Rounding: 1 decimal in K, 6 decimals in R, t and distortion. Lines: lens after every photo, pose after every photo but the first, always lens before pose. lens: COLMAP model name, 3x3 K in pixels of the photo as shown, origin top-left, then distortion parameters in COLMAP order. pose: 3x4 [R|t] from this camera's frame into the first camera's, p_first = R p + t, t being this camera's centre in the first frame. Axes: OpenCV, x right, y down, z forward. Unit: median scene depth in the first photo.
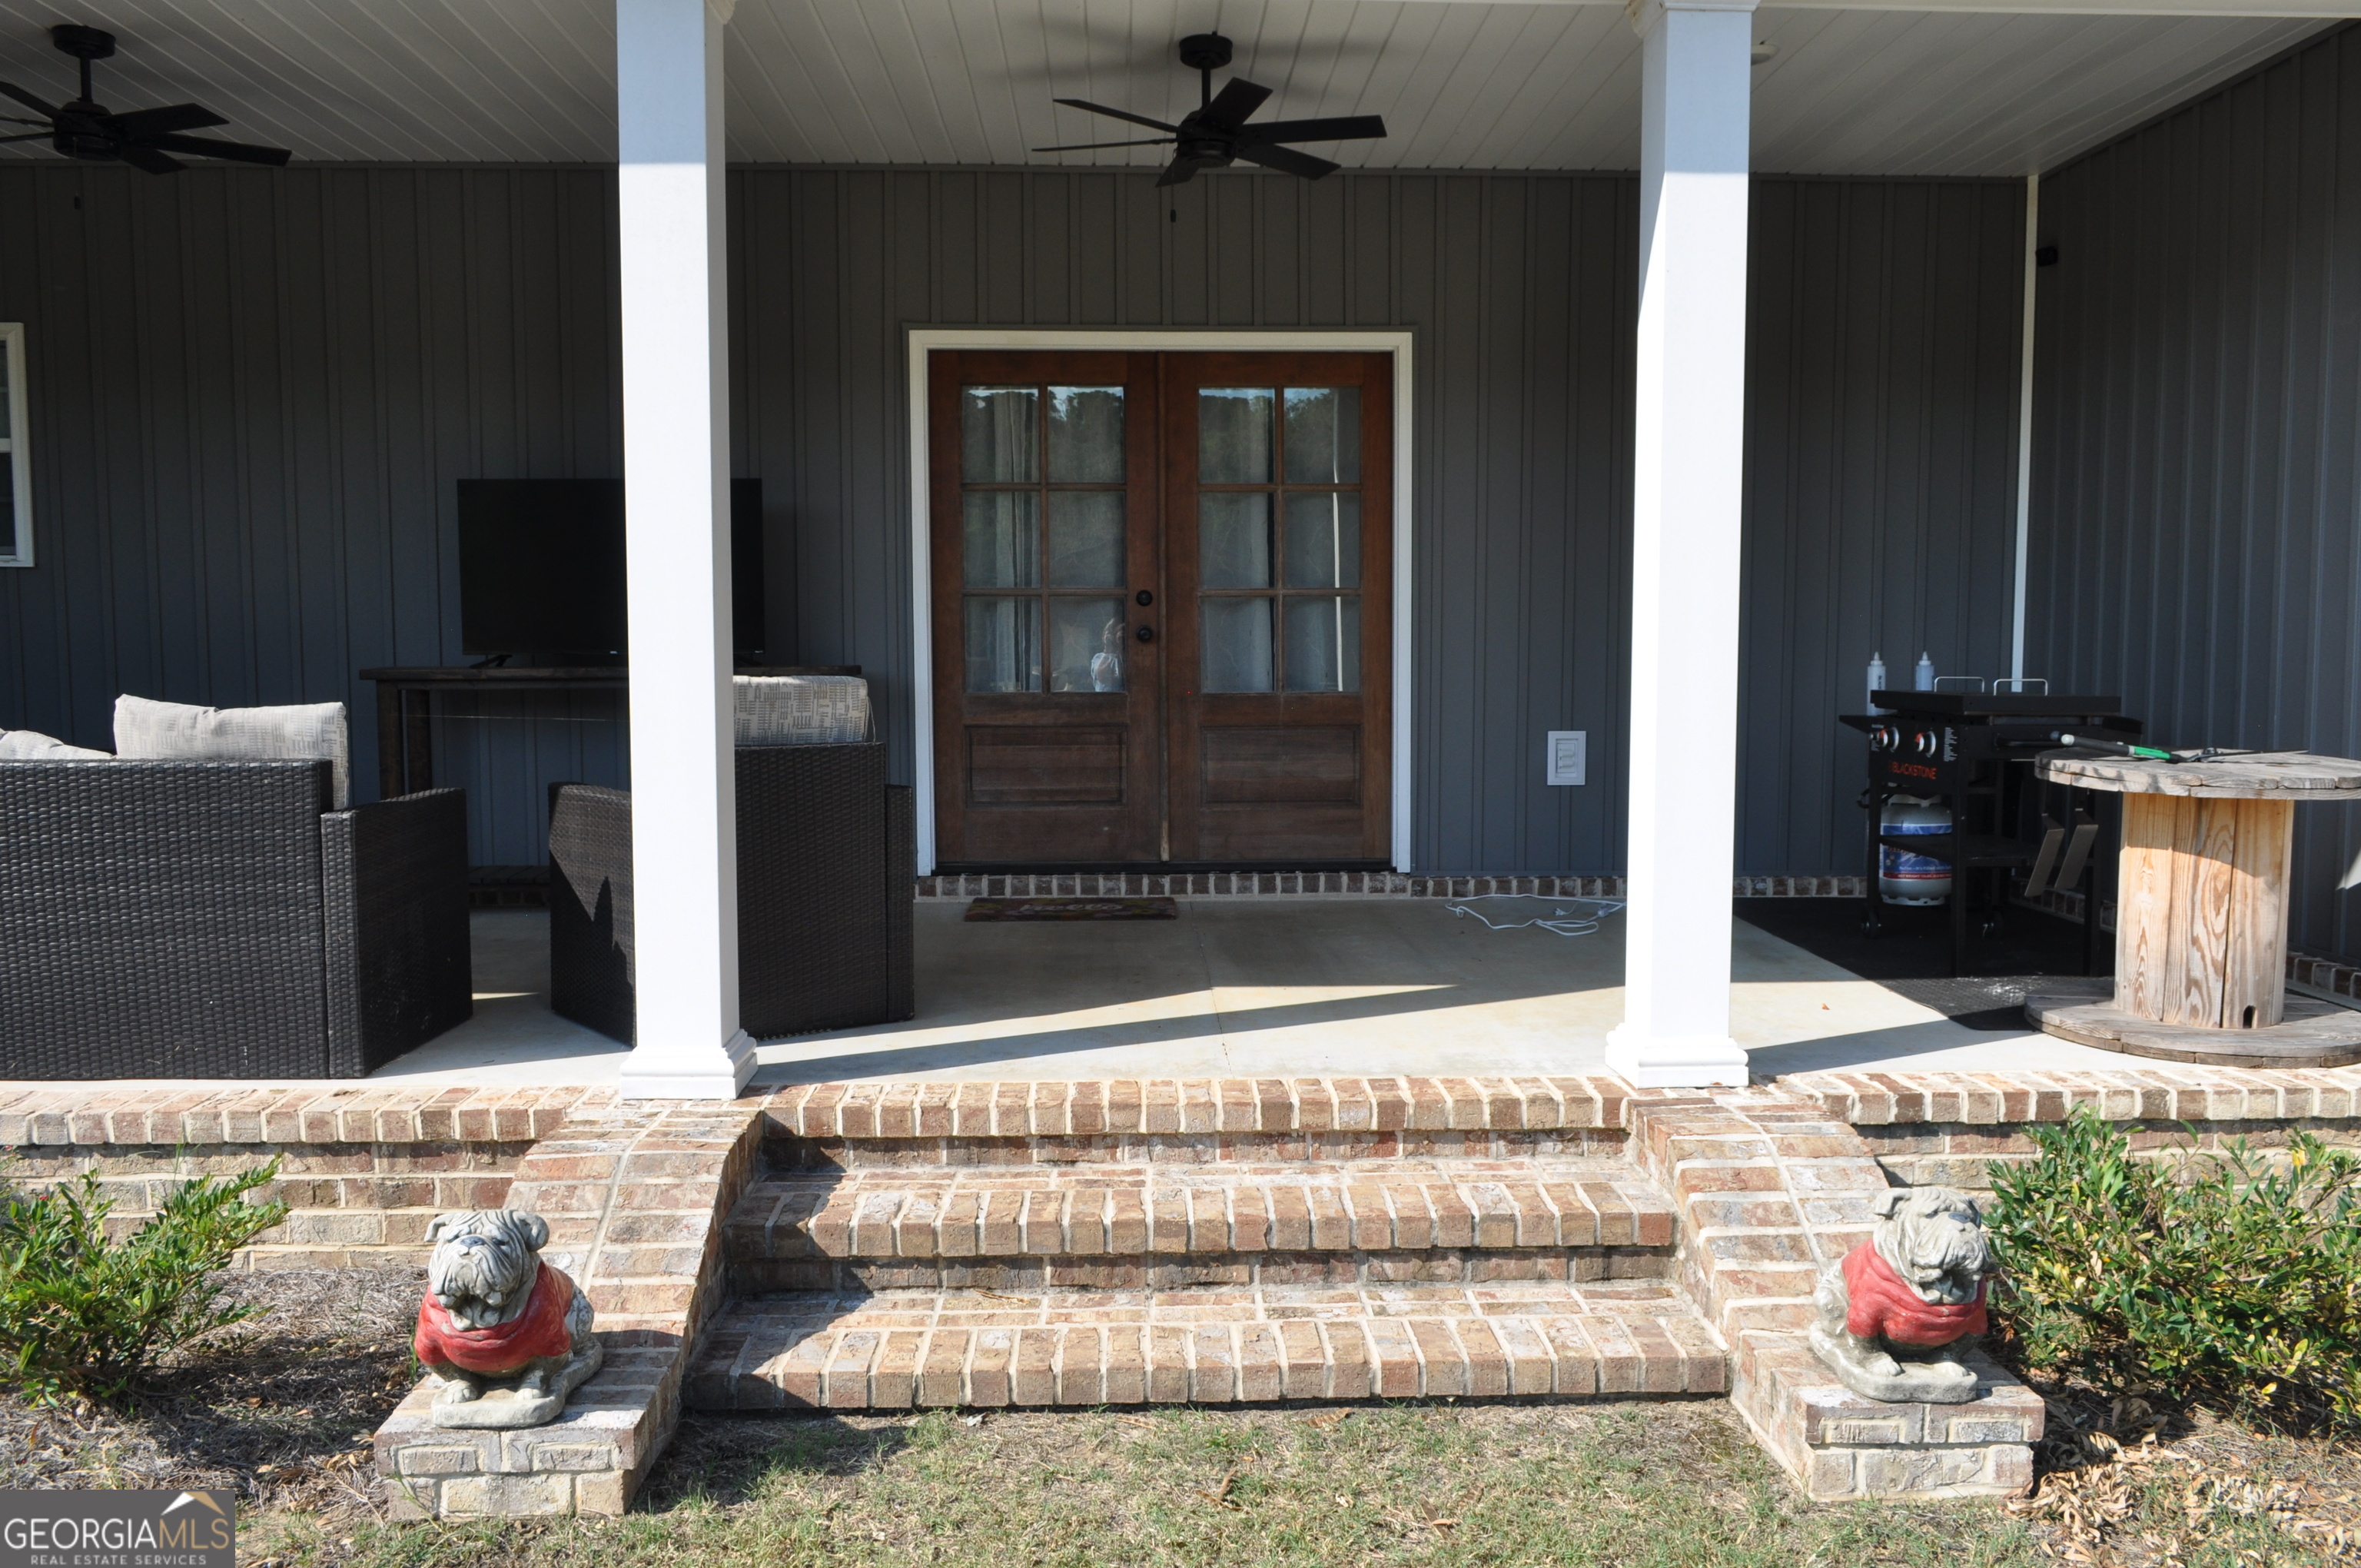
lens RADIAL K [[1824.5, 0, 1180.2], [0, 1824.5, 784.3], [0, 0, 1]] dist [-0.004671, -0.000888]
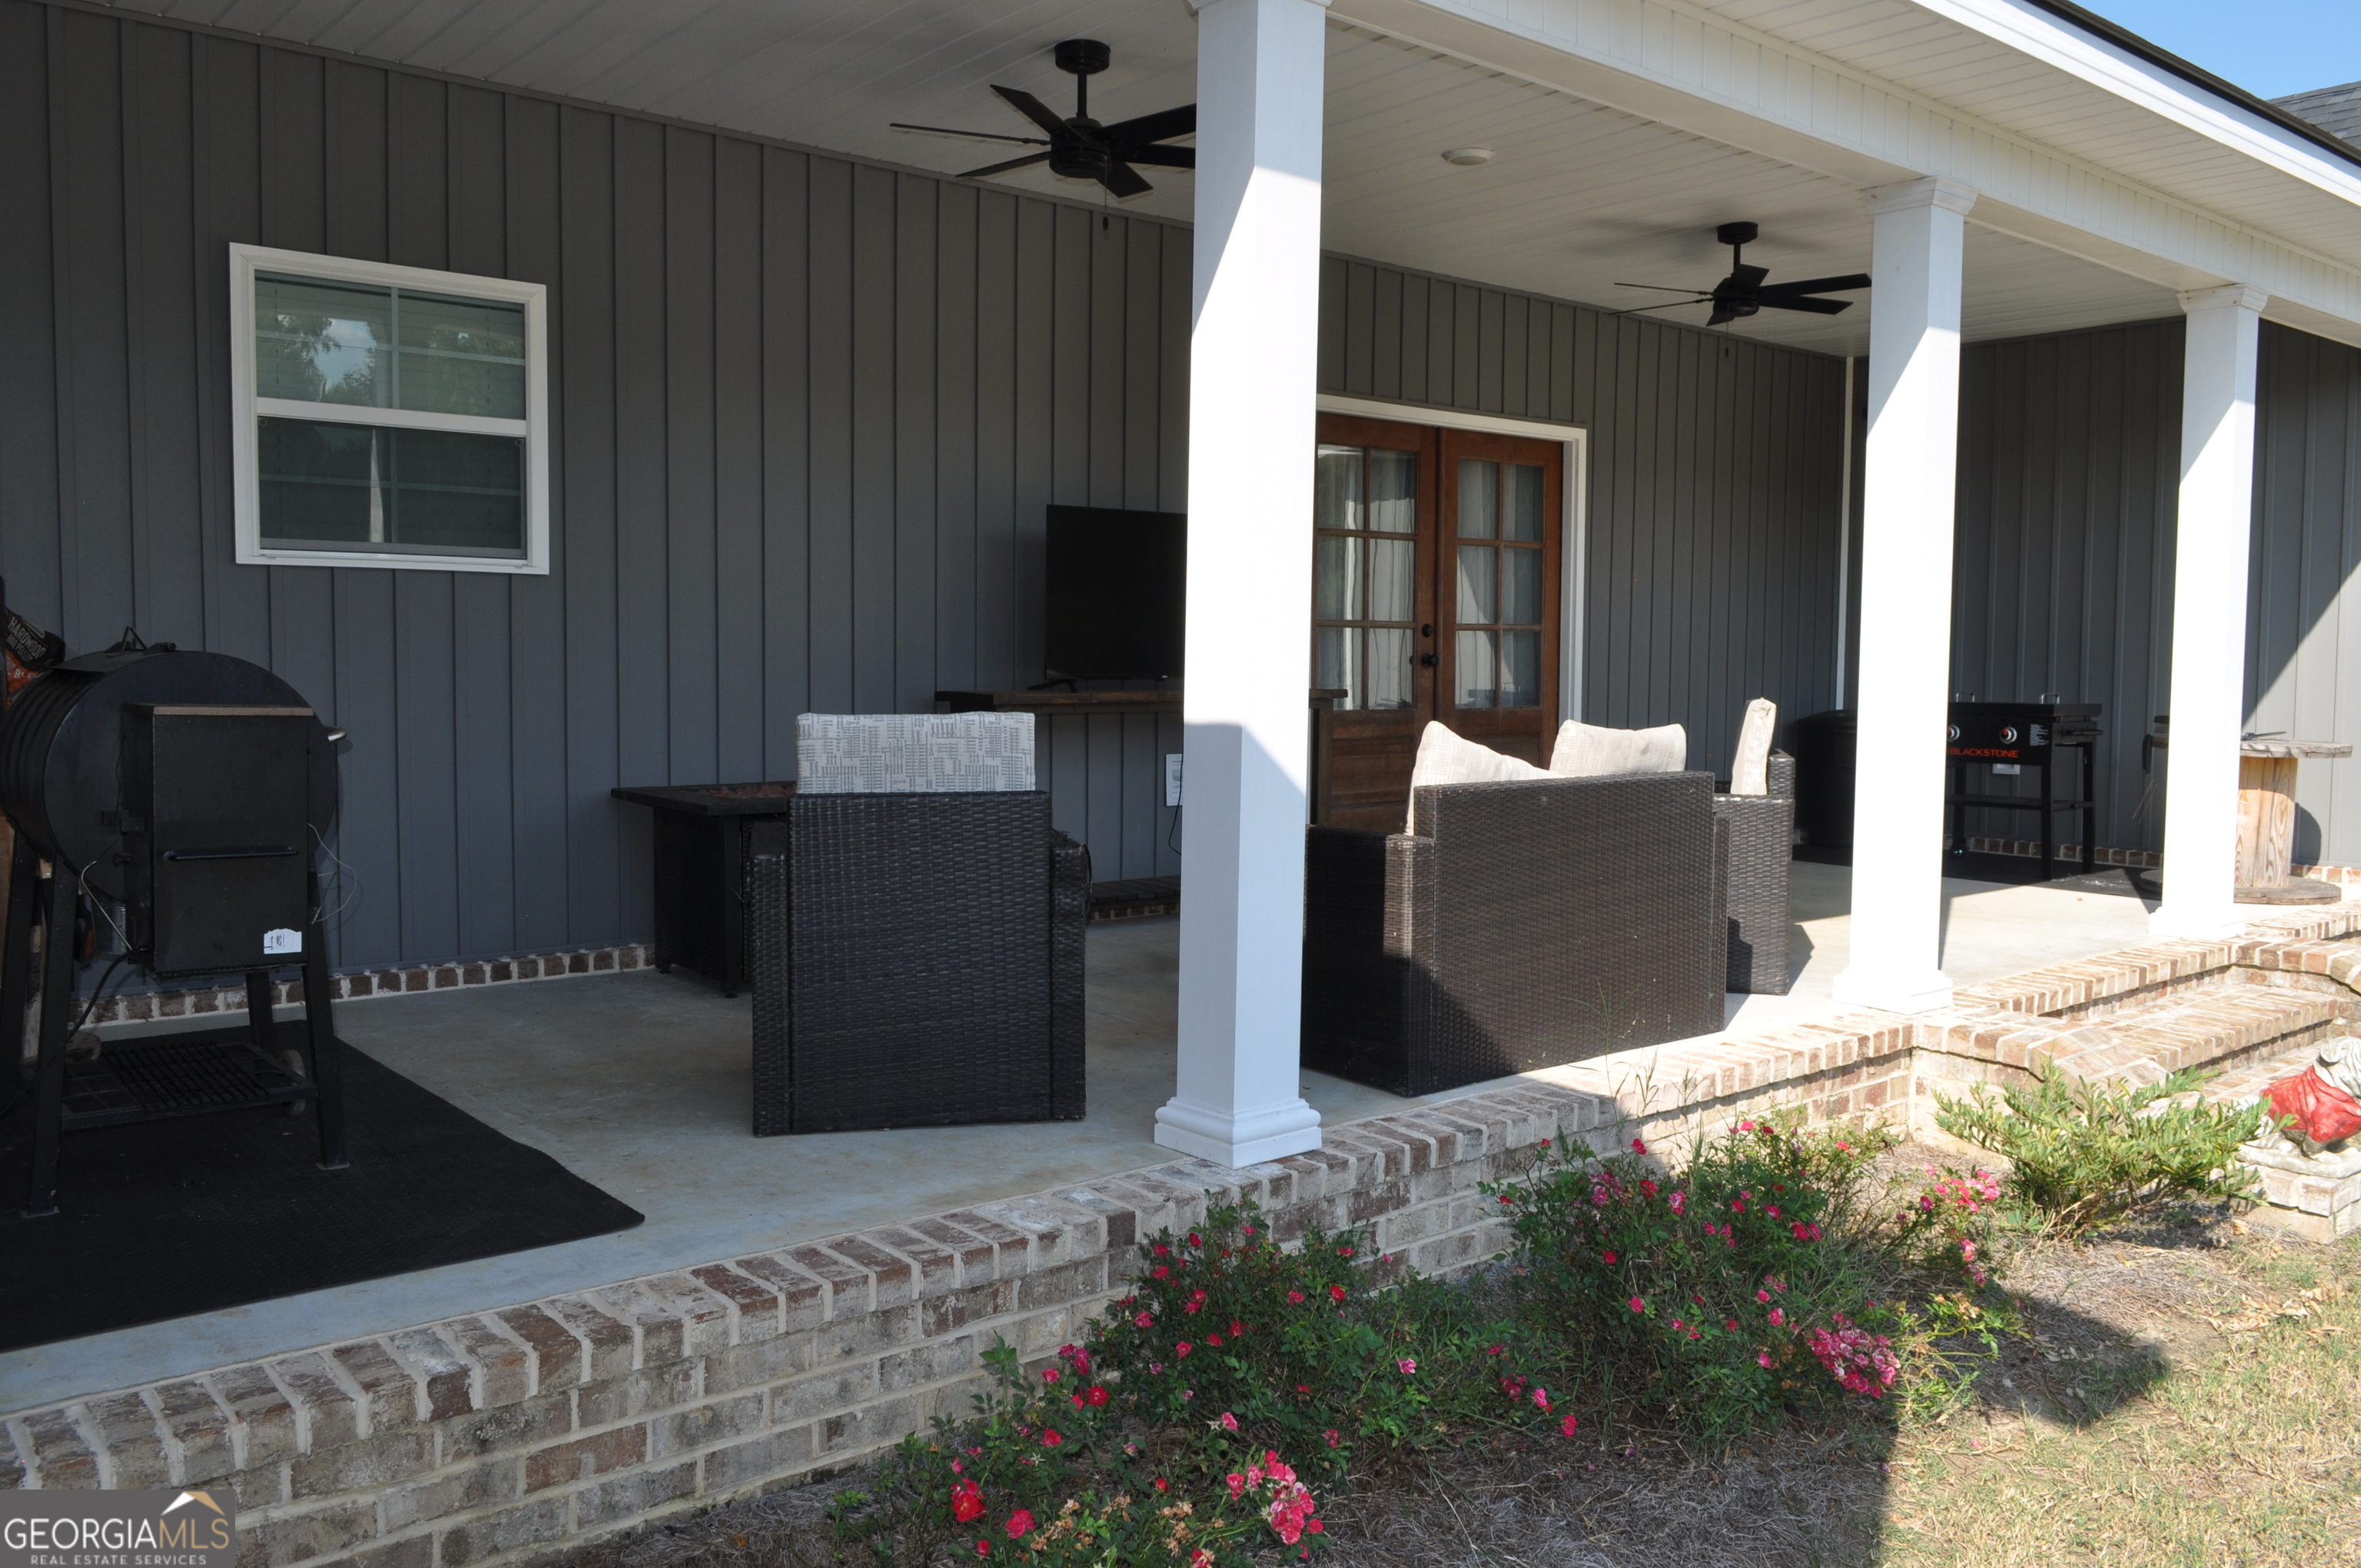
lens RADIAL K [[1824.5, 0, 1177.2], [0, 1824.5, 779.6], [0, 0, 1]] dist [-0.004671, -0.000888]
pose [[0.789553, -0.035363, 0.612662, -0.925616], [0.040277, 0.999172, 0.005766, -0.017933], [-0.612359, 0.020123, 0.790324, 0.158592]]
